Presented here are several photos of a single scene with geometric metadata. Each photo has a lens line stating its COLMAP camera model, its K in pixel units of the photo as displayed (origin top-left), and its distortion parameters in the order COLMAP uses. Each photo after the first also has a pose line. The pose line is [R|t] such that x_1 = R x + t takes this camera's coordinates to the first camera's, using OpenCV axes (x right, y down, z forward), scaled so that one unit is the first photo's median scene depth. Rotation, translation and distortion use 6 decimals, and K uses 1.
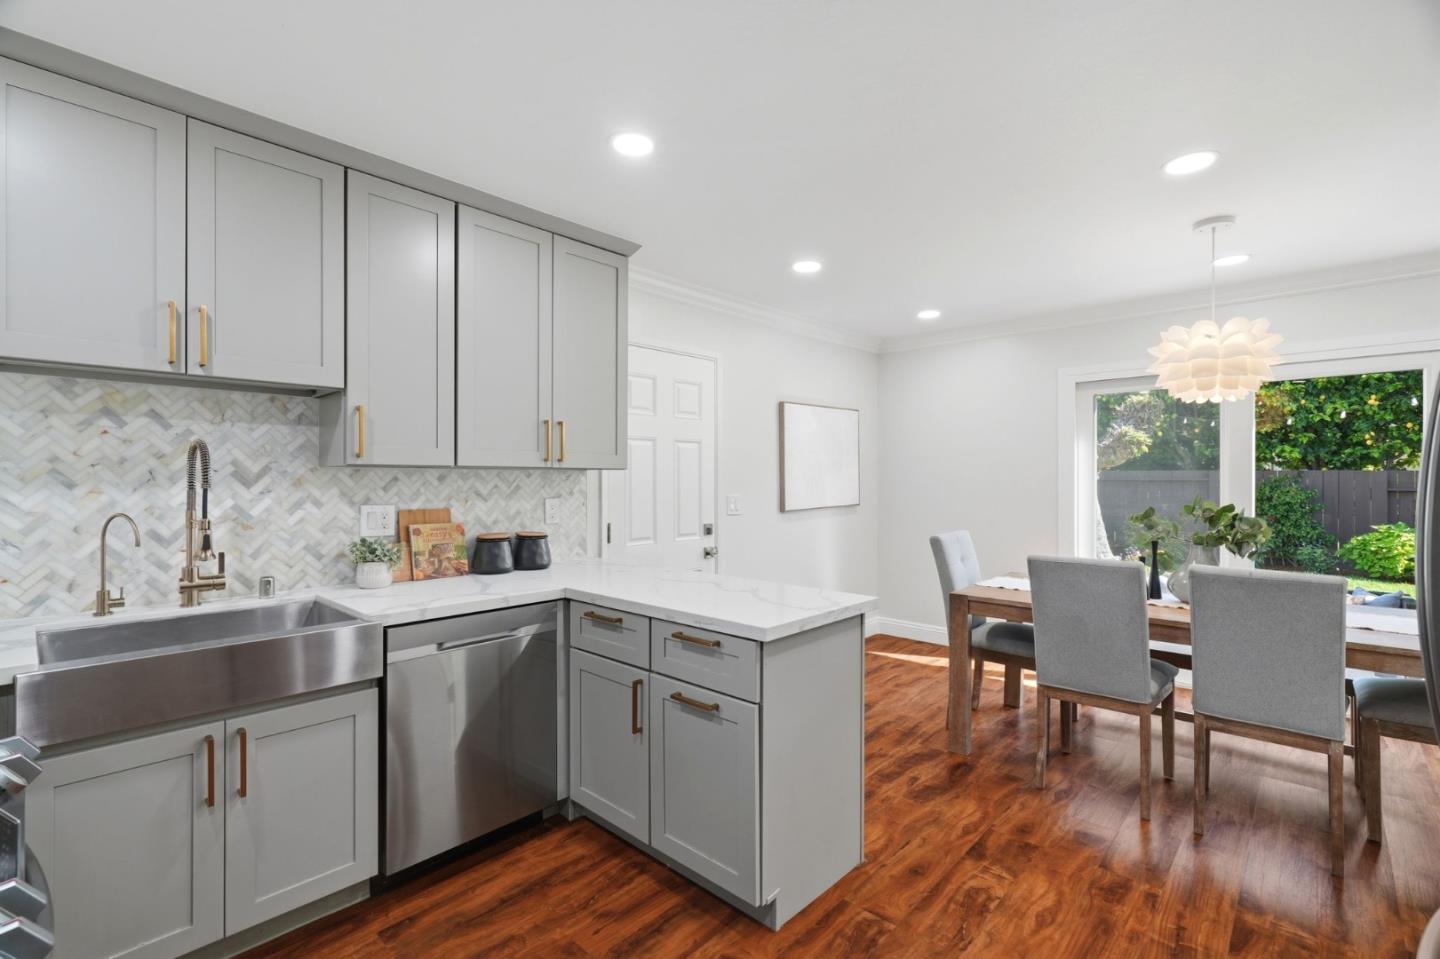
lens RADIAL K [[656.0, 0, 719.5], [0, 656.0, 478.1], [0, 0, 1]] dist [-0.001567, 0.000460]
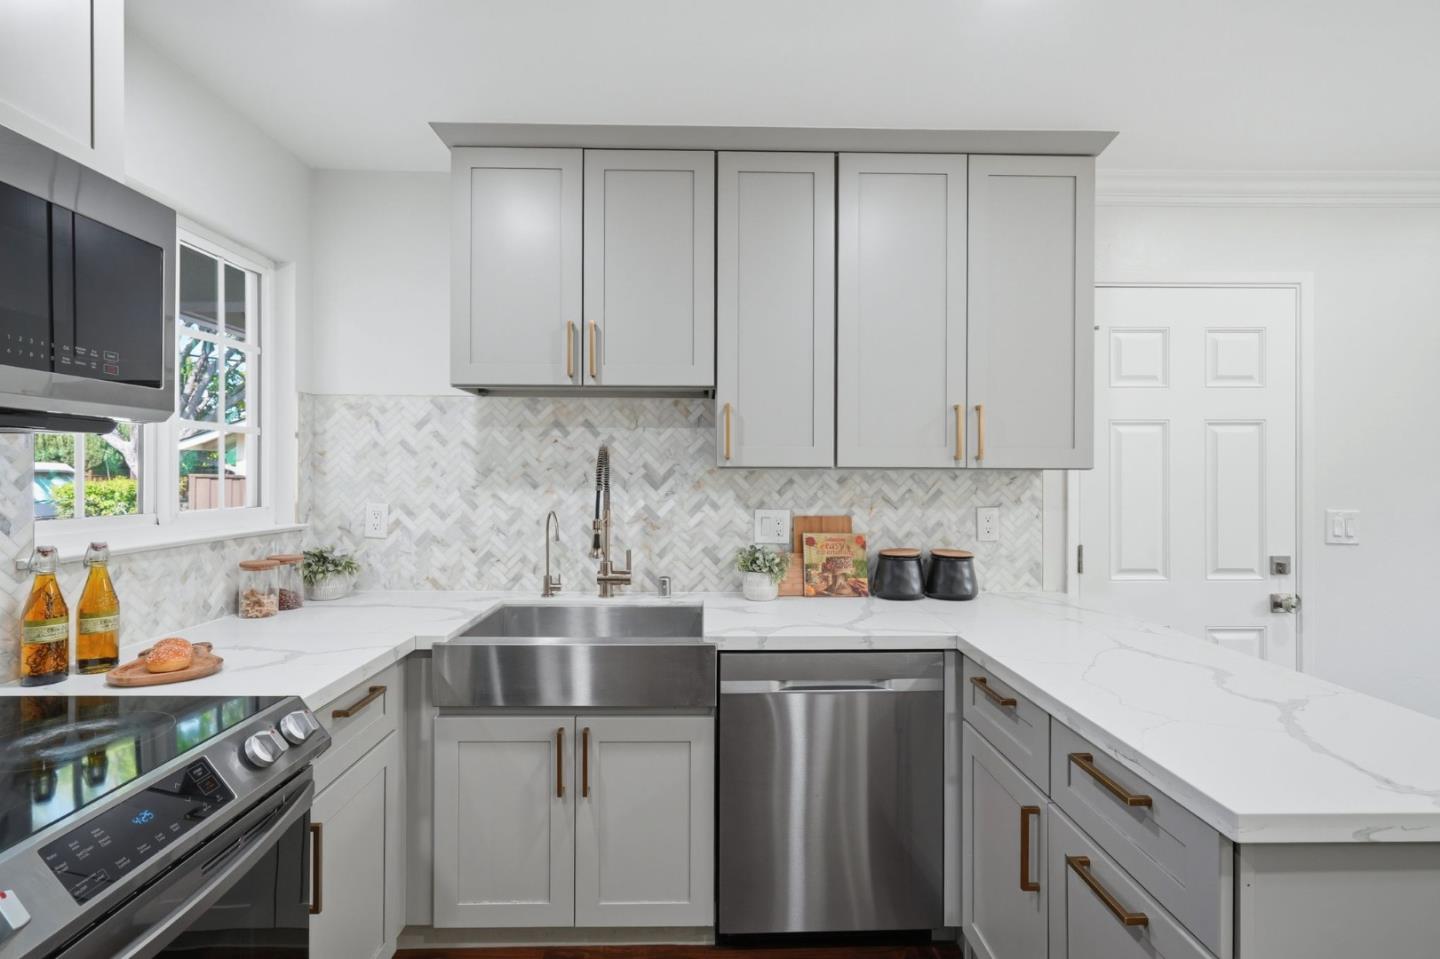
lens RADIAL K [[682.4, 0, 719.3], [0, 682.4, 472.8], [0, 0, 1]] dist [0.004014, 0.001118]
pose [[0.695739, 0.002011, -0.718292, 0.125598], [-0.002373, 0.999997, 0.000500, -0.011797], [0.718291, 0.001357, 0.695742, 0.293567]]
